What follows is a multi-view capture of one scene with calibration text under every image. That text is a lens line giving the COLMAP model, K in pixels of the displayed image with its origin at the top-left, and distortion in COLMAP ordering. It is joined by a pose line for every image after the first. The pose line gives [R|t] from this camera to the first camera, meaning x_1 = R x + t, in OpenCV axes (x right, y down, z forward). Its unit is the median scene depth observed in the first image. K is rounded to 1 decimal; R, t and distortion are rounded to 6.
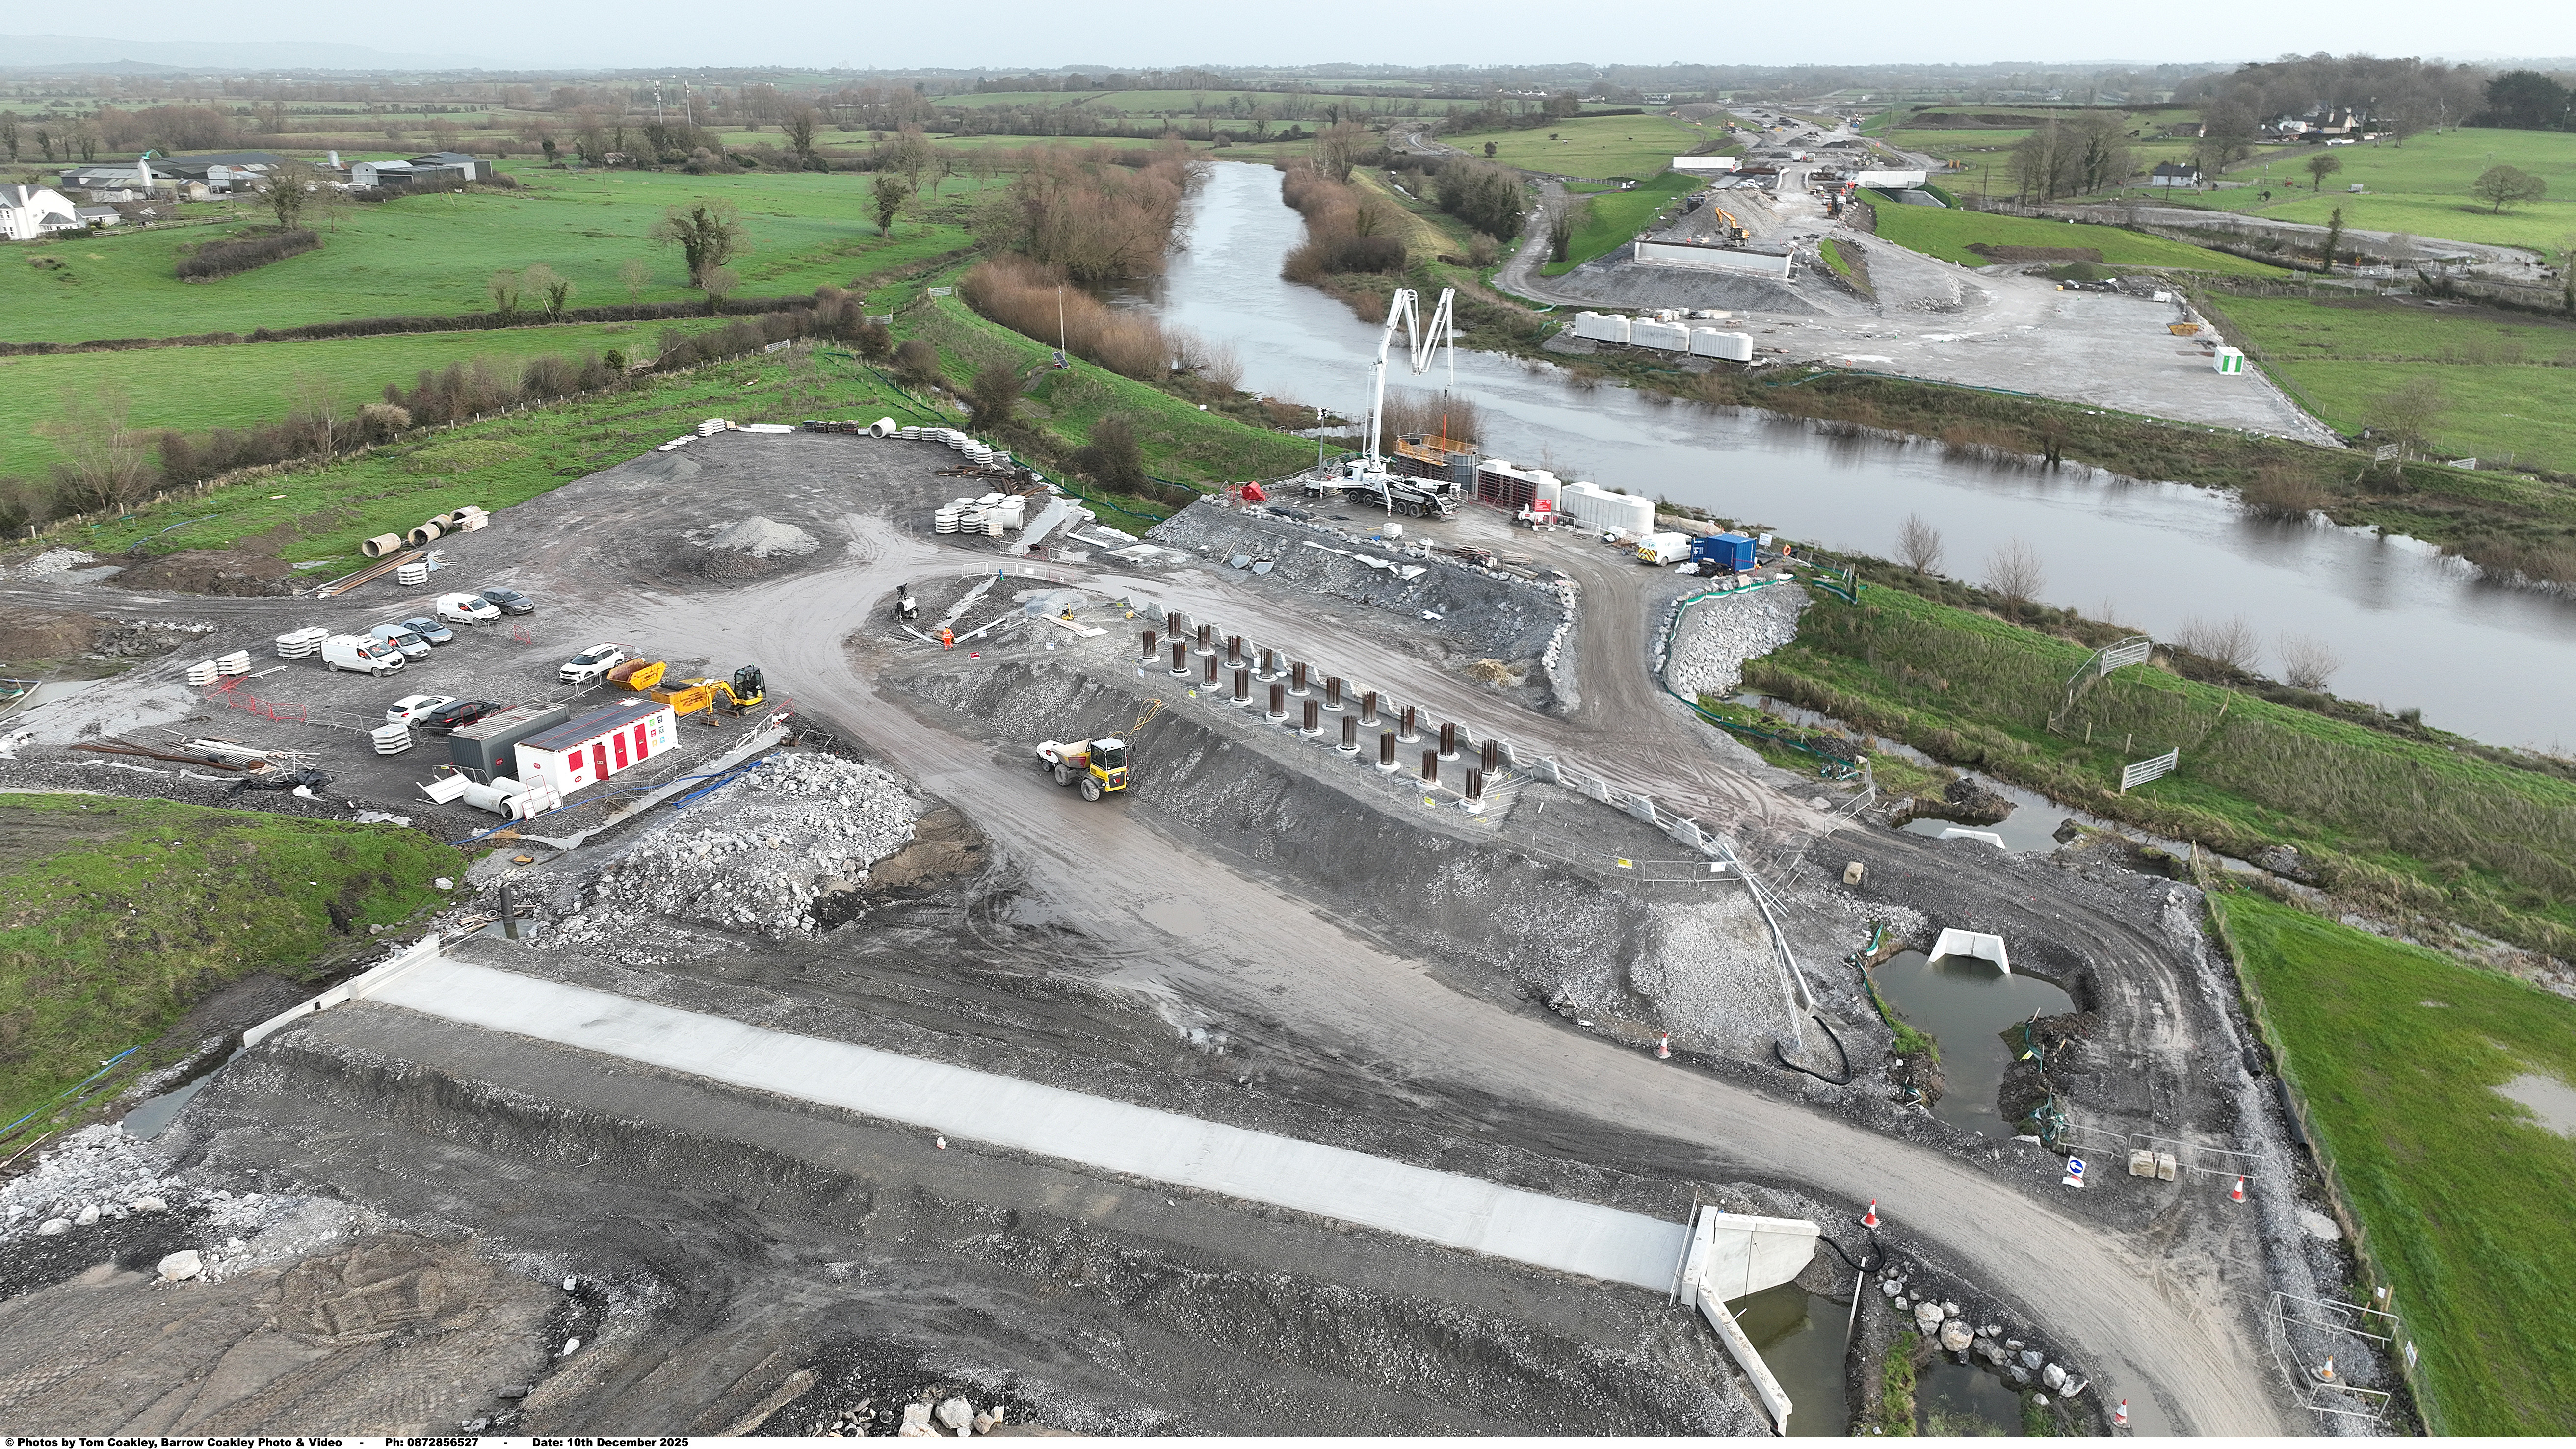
lens RADIAL K [[1811.2, 0, 1288.9], [0, 1811.2, 723.9], [0, 0, 1]] dist [0.004346, 0.008136]
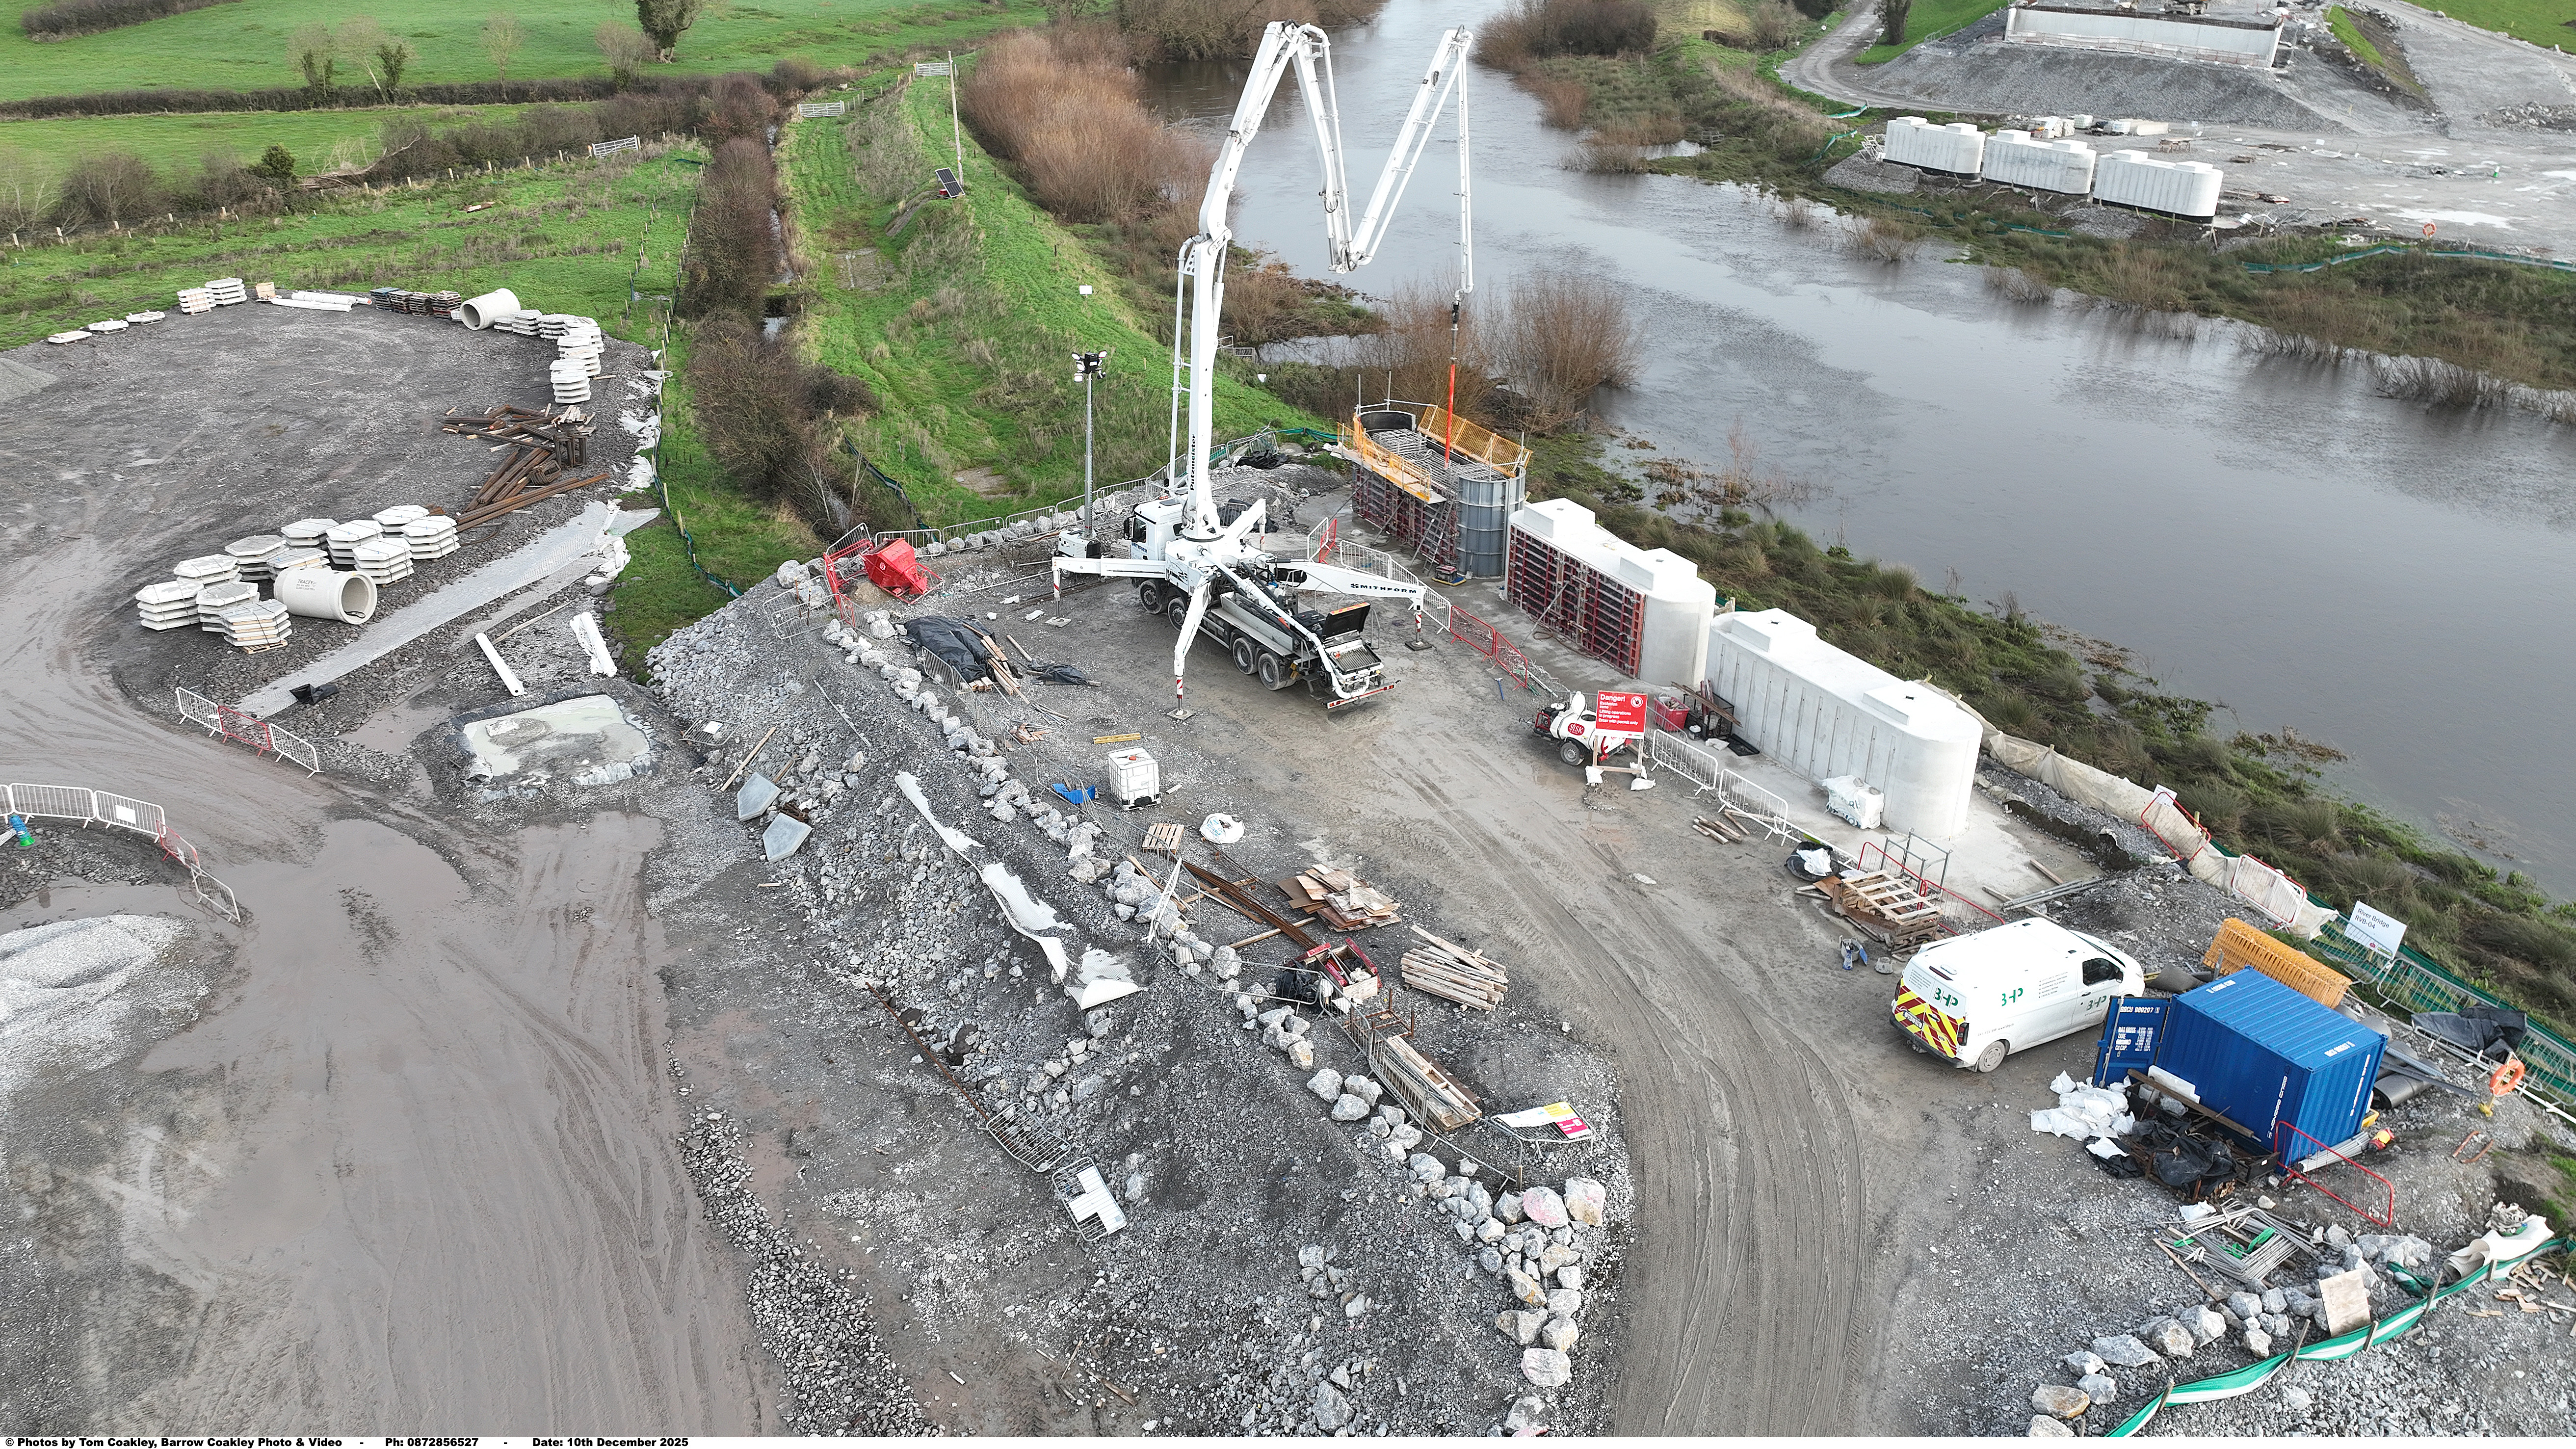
lens RADIAL K [[1811.2, 0, 1288.9], [0, 1811.2, 723.9], [0, 0, 1]] dist [0.004346, 0.008136]
pose [[0.984679, 0.073762, -0.158007, 0.072570], [-0.057668, 0.992890, 0.104132, -0.081055], [0.164564, -0.093425, 0.981932, 0.366482]]
